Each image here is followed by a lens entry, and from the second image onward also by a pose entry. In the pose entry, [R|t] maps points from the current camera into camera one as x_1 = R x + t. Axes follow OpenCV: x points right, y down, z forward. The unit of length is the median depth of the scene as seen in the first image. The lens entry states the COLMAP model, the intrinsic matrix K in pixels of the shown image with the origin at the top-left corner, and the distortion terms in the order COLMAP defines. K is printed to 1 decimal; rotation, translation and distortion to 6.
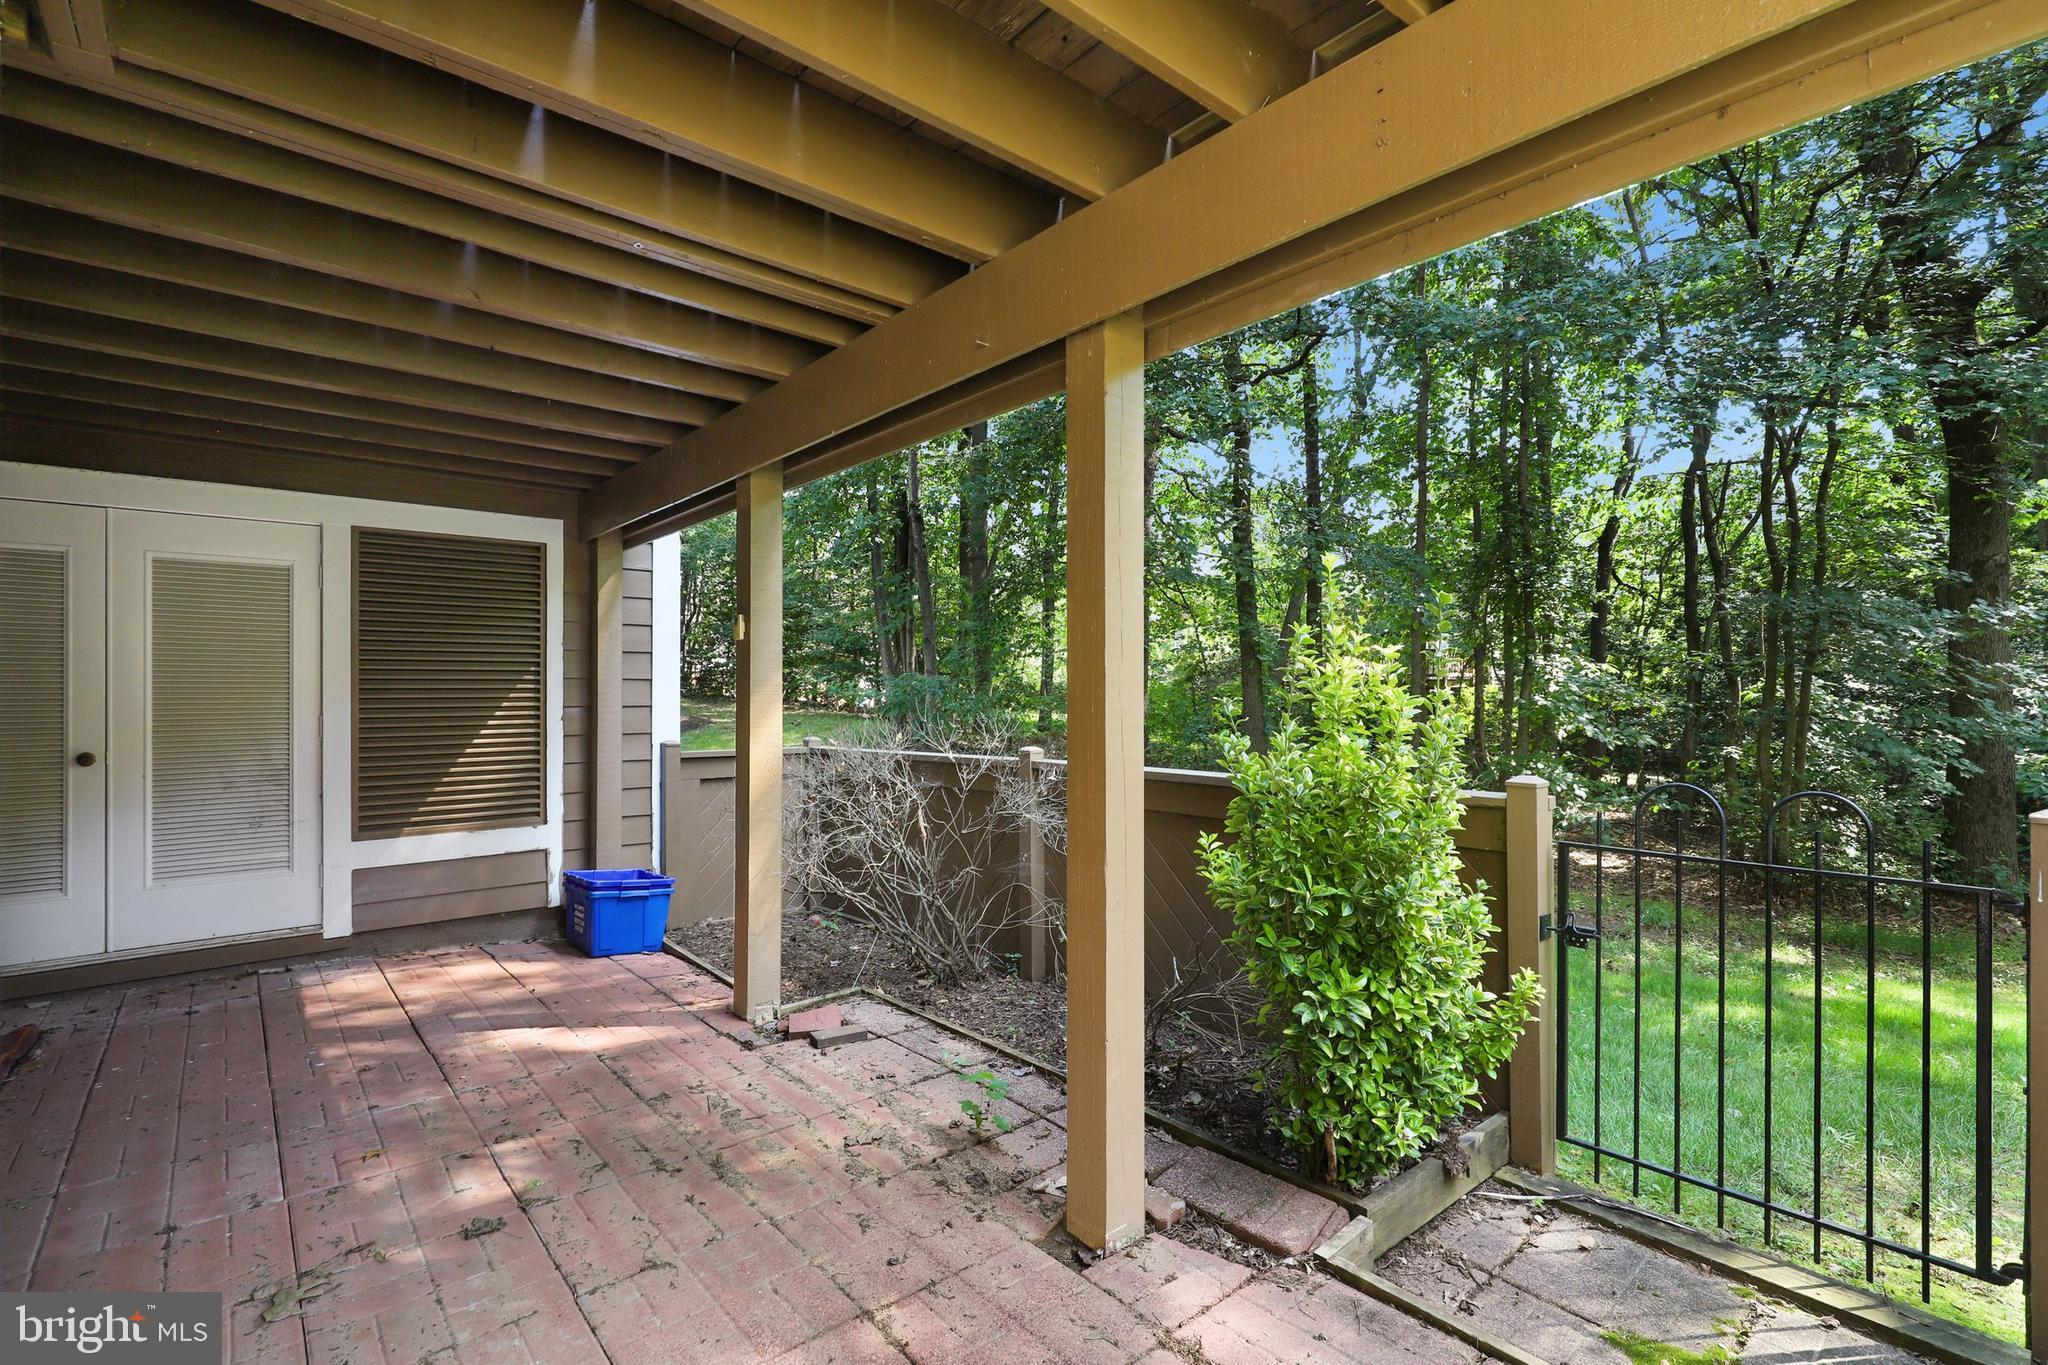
lens RADIAL K [[923.1, 0, 1029.5], [0, 923.1, 681.4], [0, 0, 1]] dist [0.001107, -0.000511]
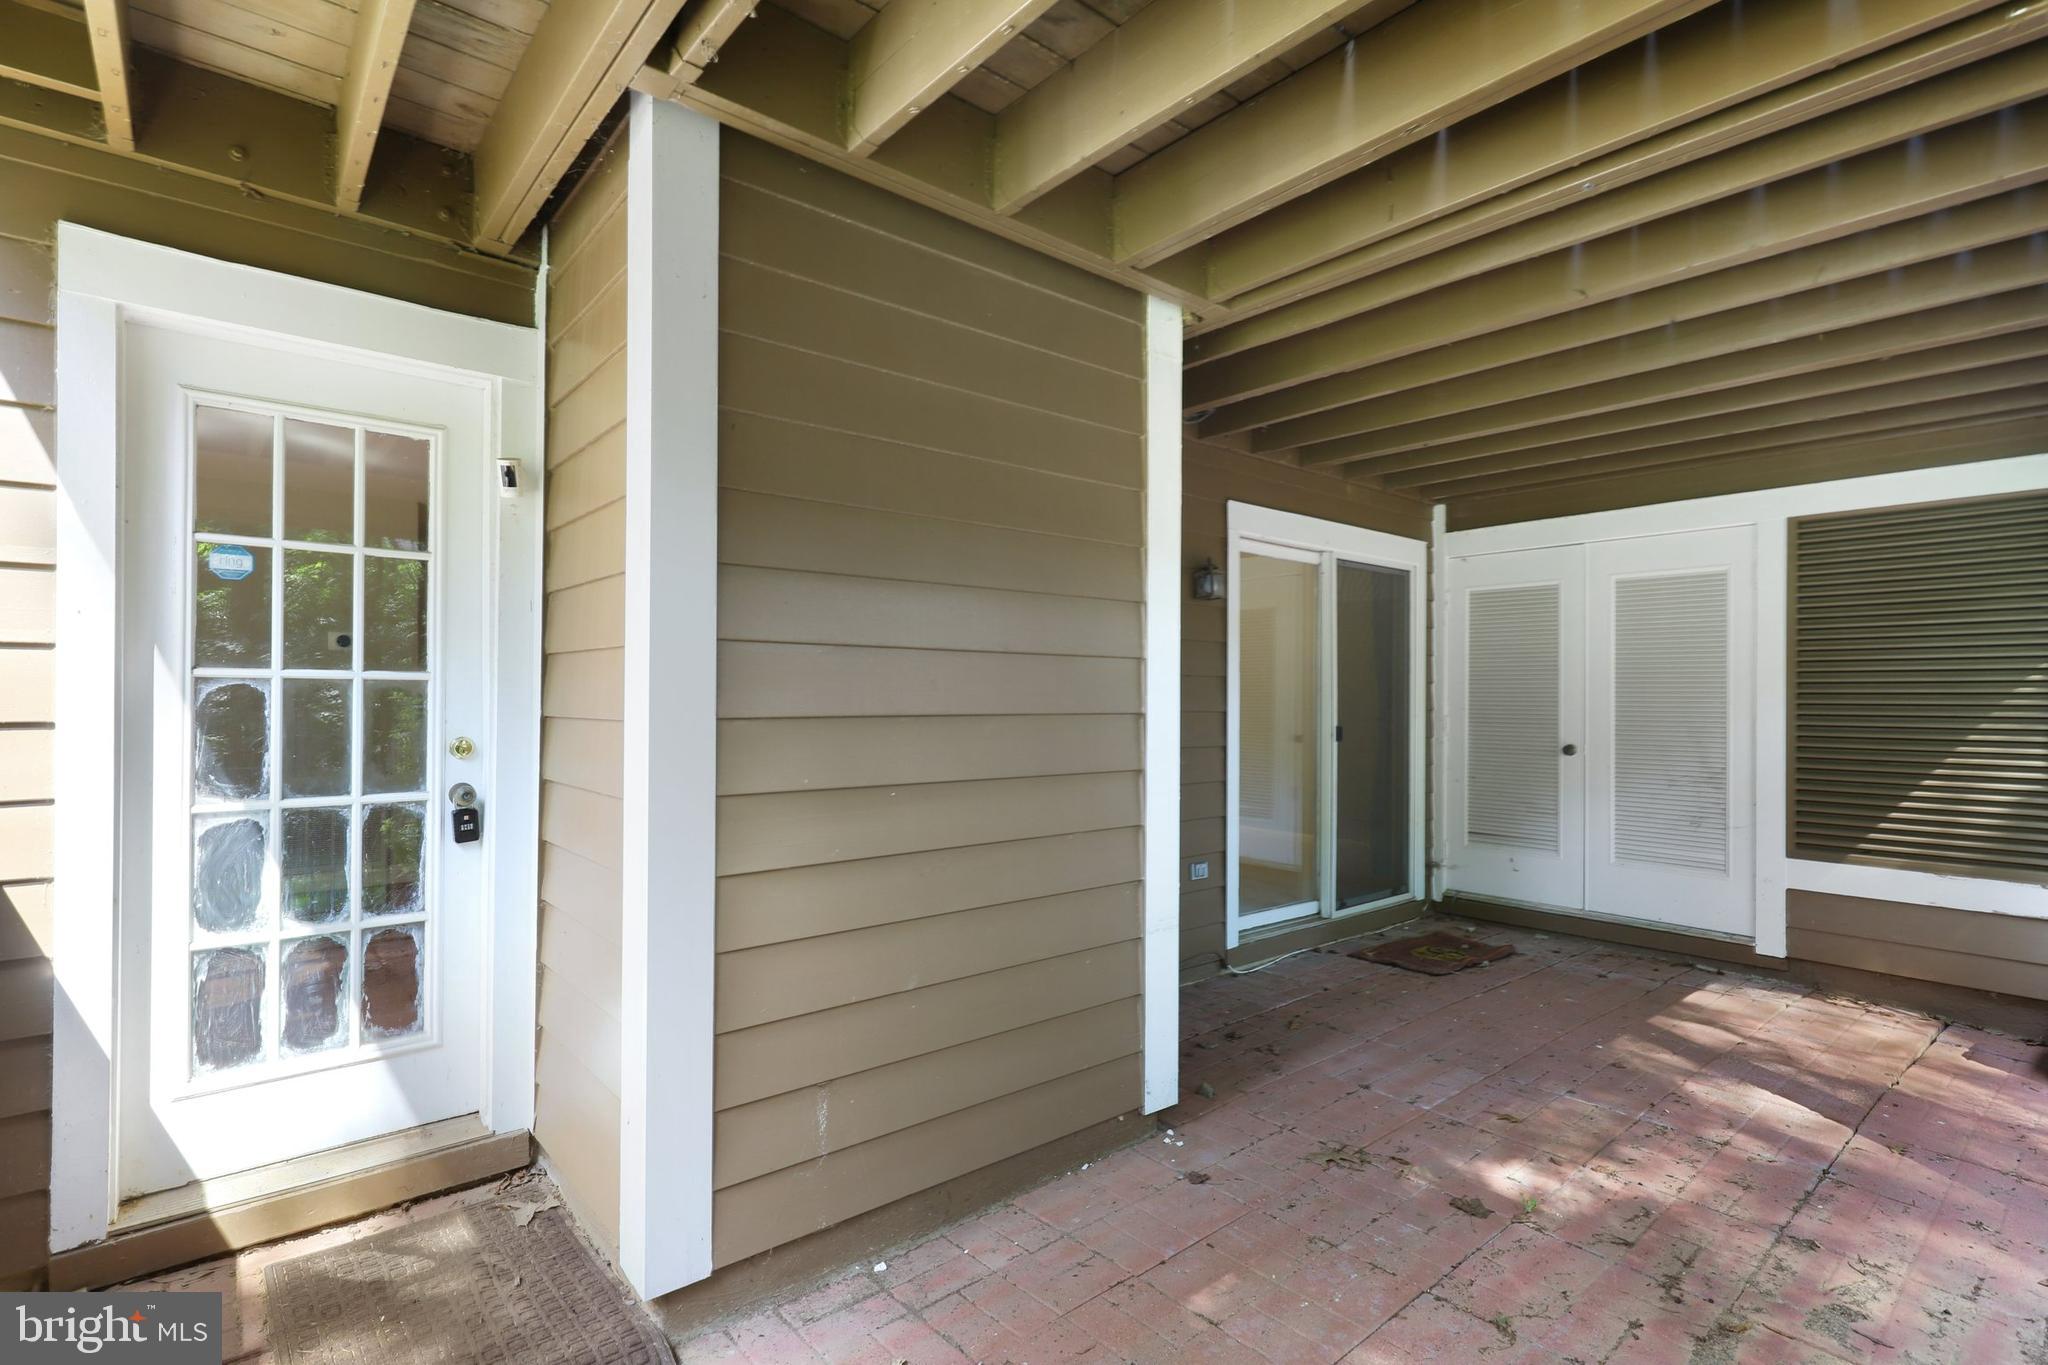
lens RADIAL K [[976.1, 0, 1030.5], [0, 976.1, 691.1], [0, 0, 1]] dist [-0.000726, 0.000129]
pose [[0.003171, 0.003008, -0.999990, 0.276788], [0.006309, 0.999976, 0.003028, -0.002598], [0.999975, -0.006318, 0.003152, 0.264049]]
